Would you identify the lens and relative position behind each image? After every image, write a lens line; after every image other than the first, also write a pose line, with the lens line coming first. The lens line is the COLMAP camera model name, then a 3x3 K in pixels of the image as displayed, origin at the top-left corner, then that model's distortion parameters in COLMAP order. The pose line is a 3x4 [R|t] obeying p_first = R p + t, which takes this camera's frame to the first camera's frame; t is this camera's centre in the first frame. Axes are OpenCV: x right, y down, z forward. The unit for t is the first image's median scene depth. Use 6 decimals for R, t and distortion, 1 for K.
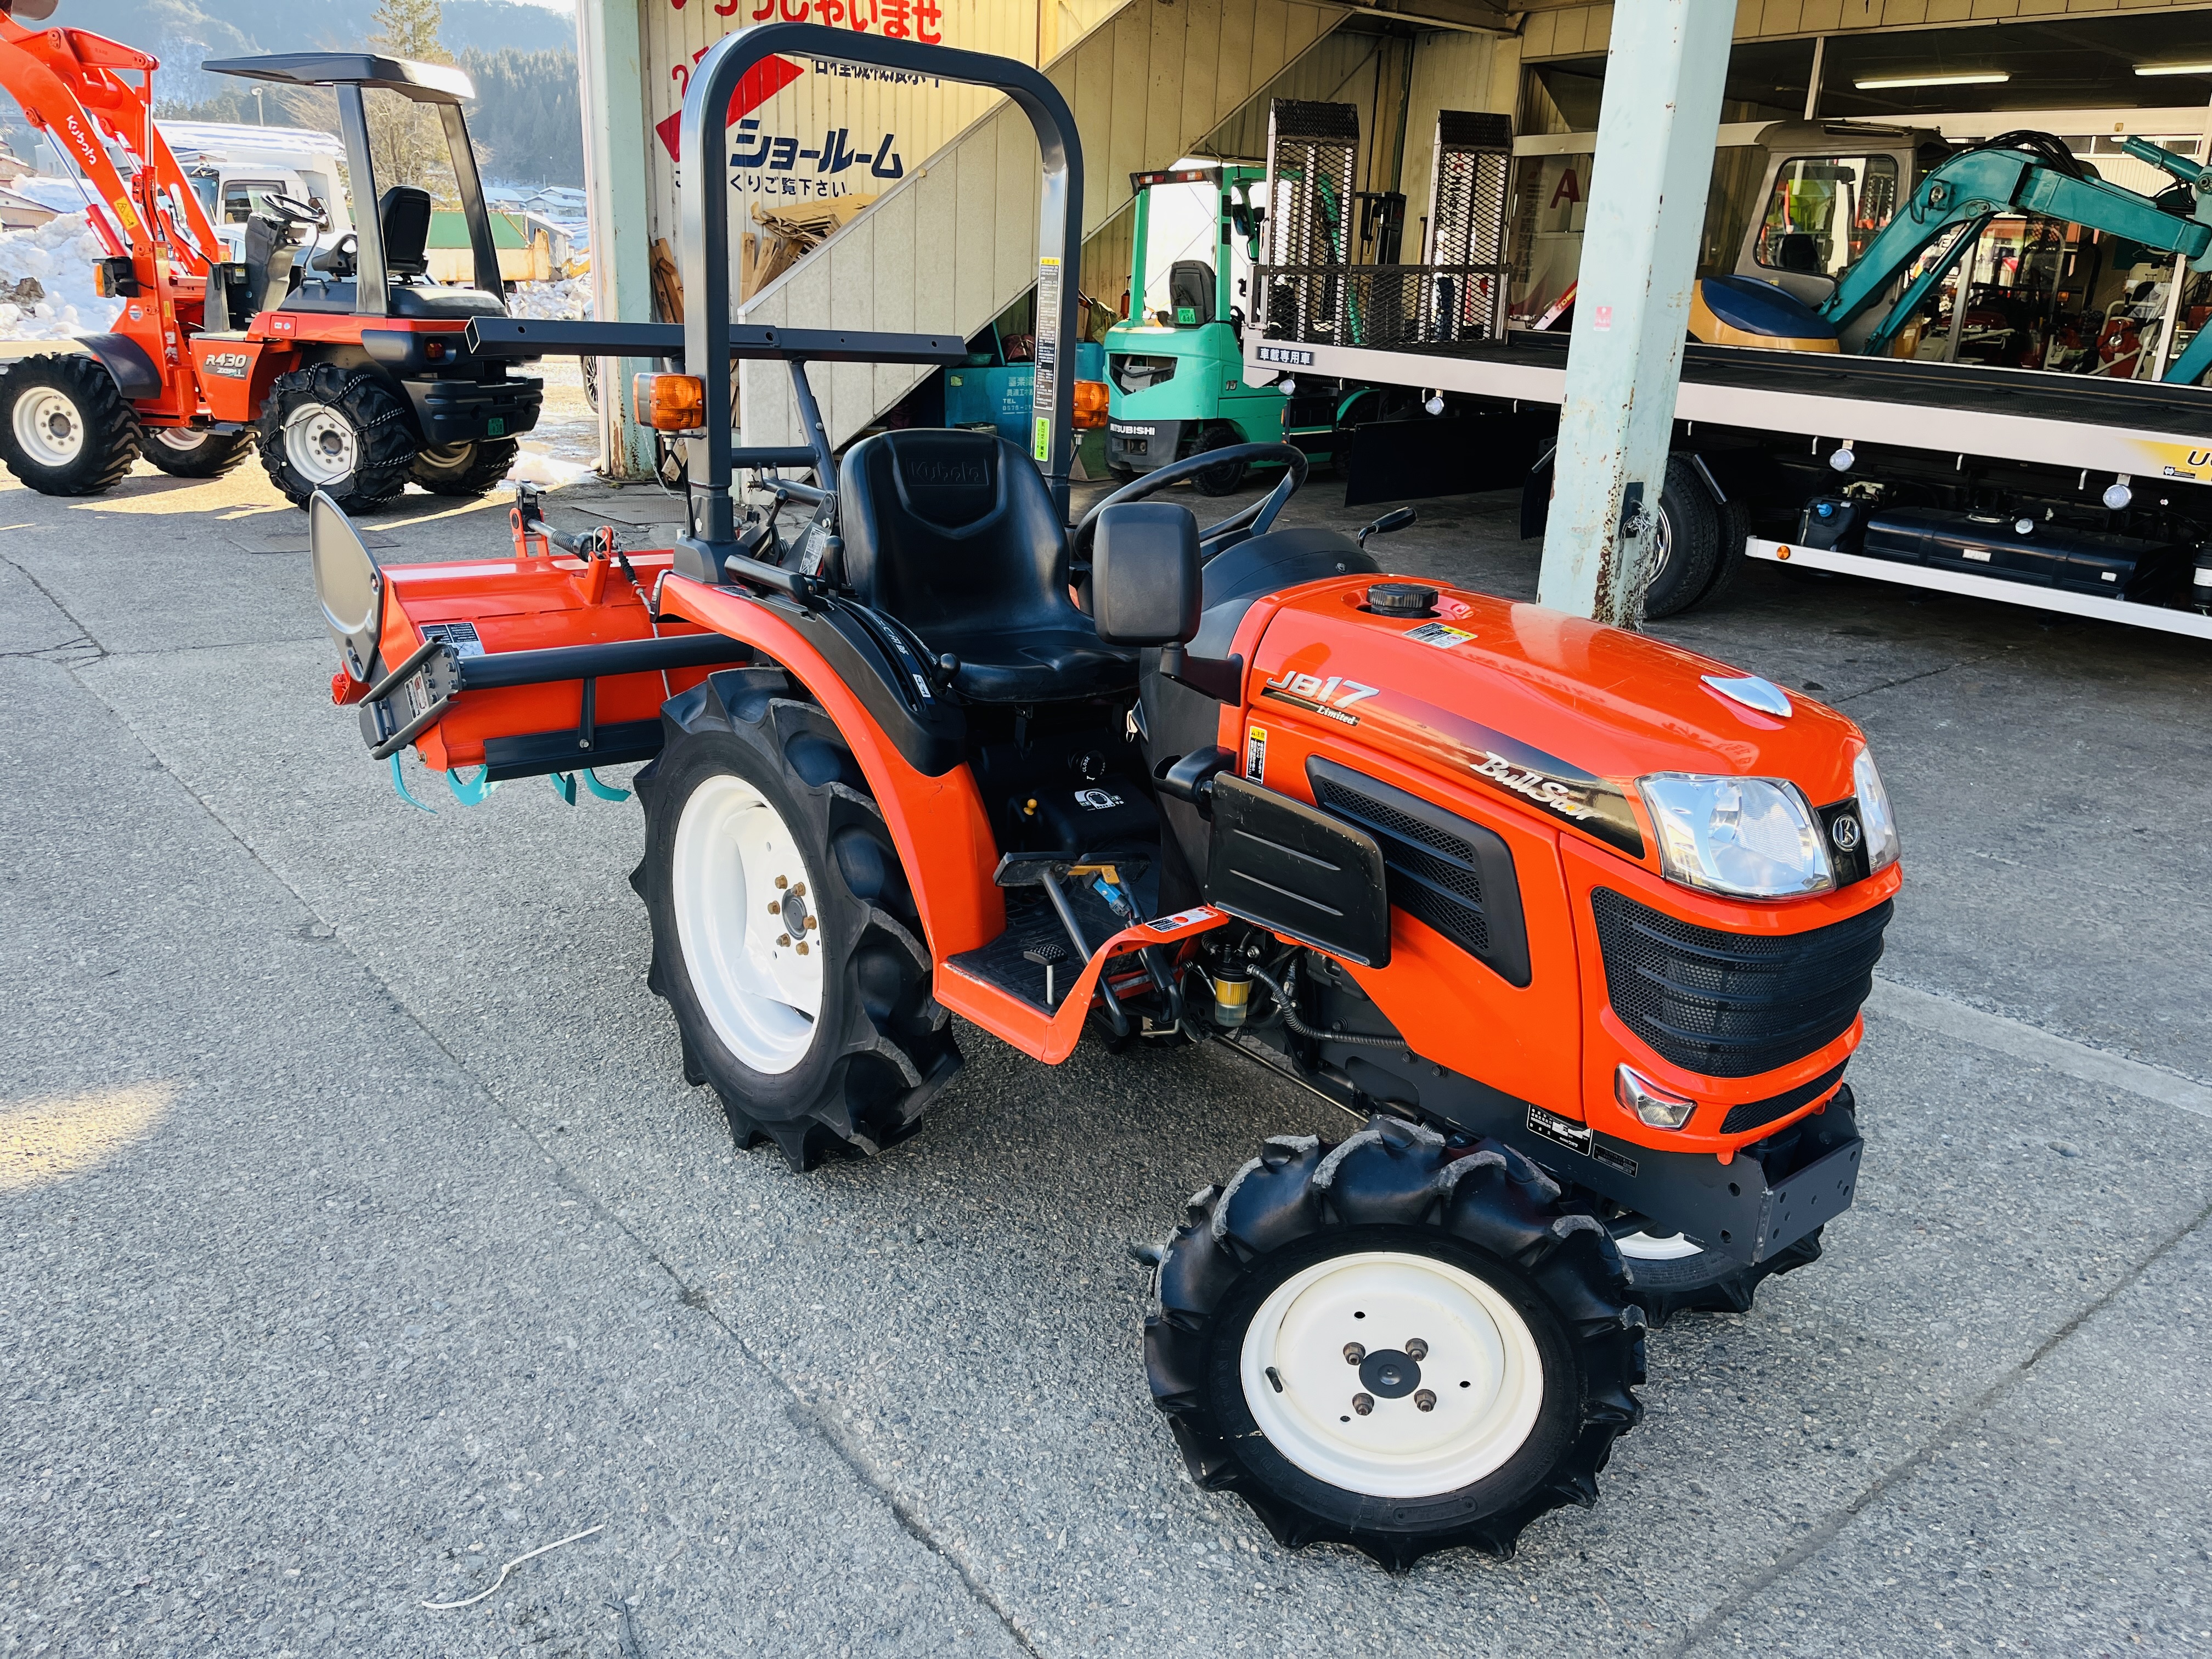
lens RADIAL K [[1624.2, 0, 1109.4], [0, 1624.2, 817.5], [0, 0, 1]] dist [0.056897, -0.078881]
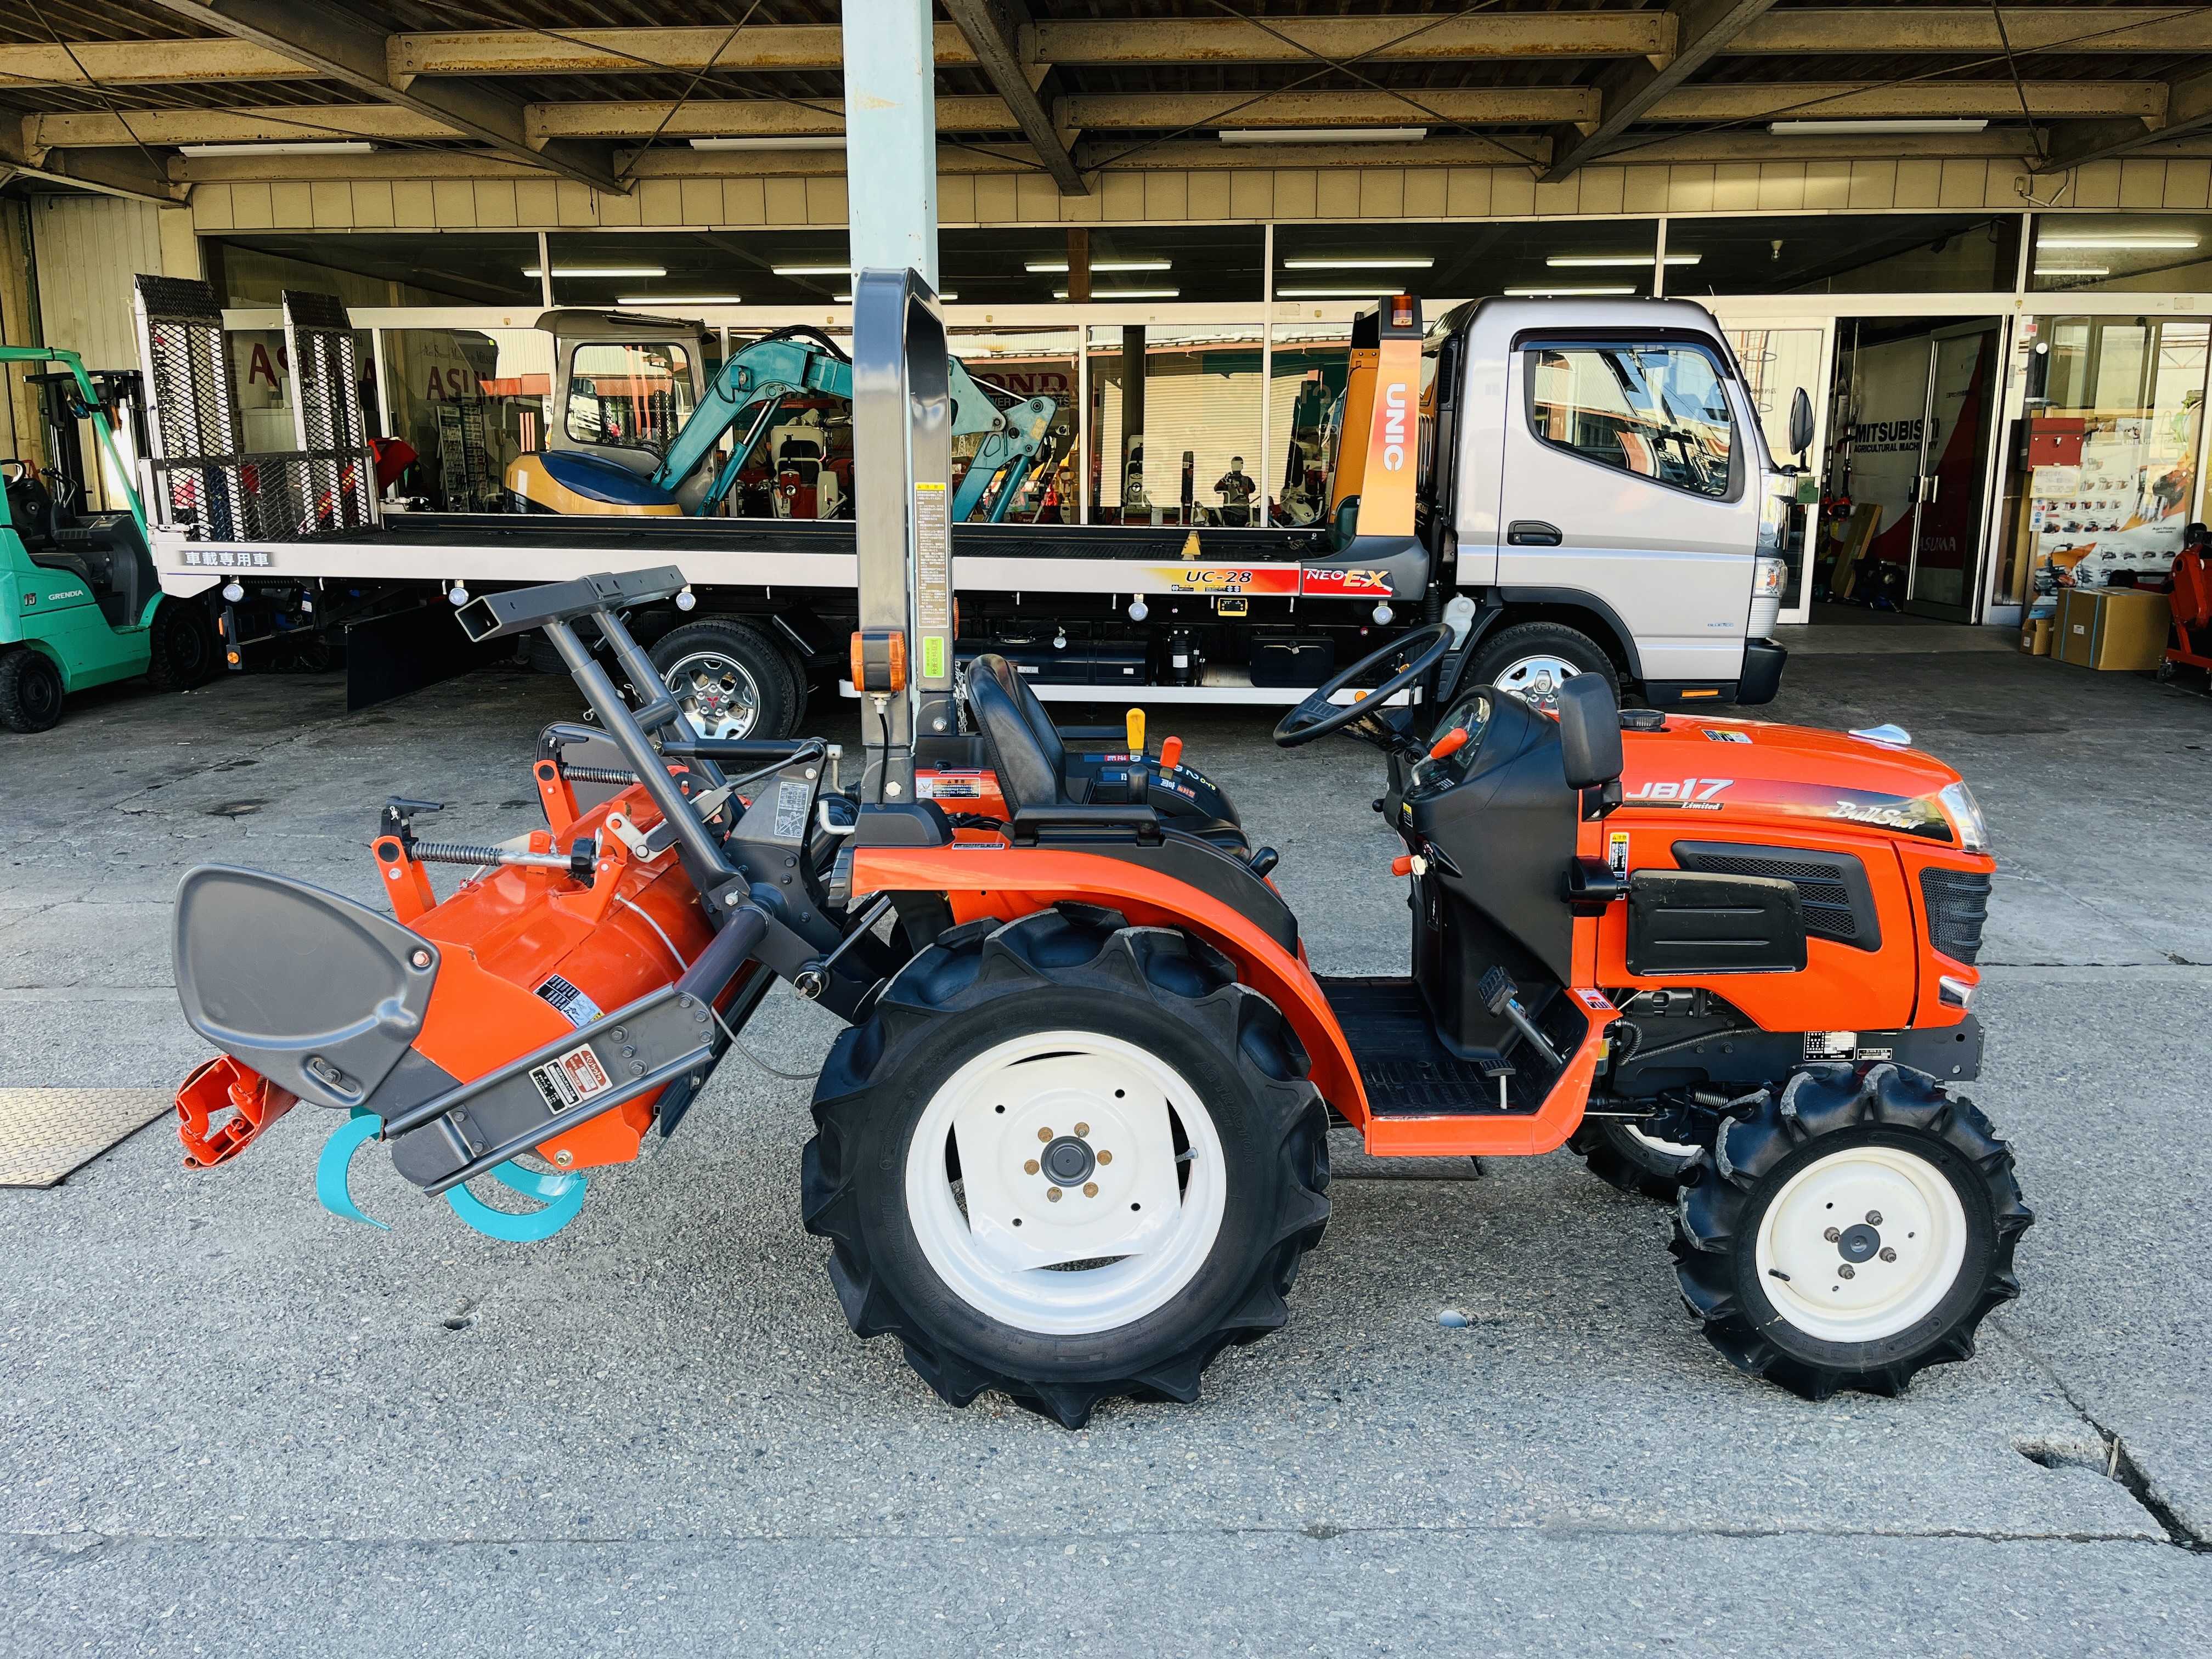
lens RADIAL K [[1624.2, 0, 1140.2], [0, 1624.2, 800.4], [0, 0, 1]] dist [0.056897, -0.078881]
pose [[0.665657, -0.191165, 0.721357, -0.230055], [0.262989, 0.964712, 0.012974, -0.041466], [-0.698382, 0.181073, 0.692441, 0.075862]]
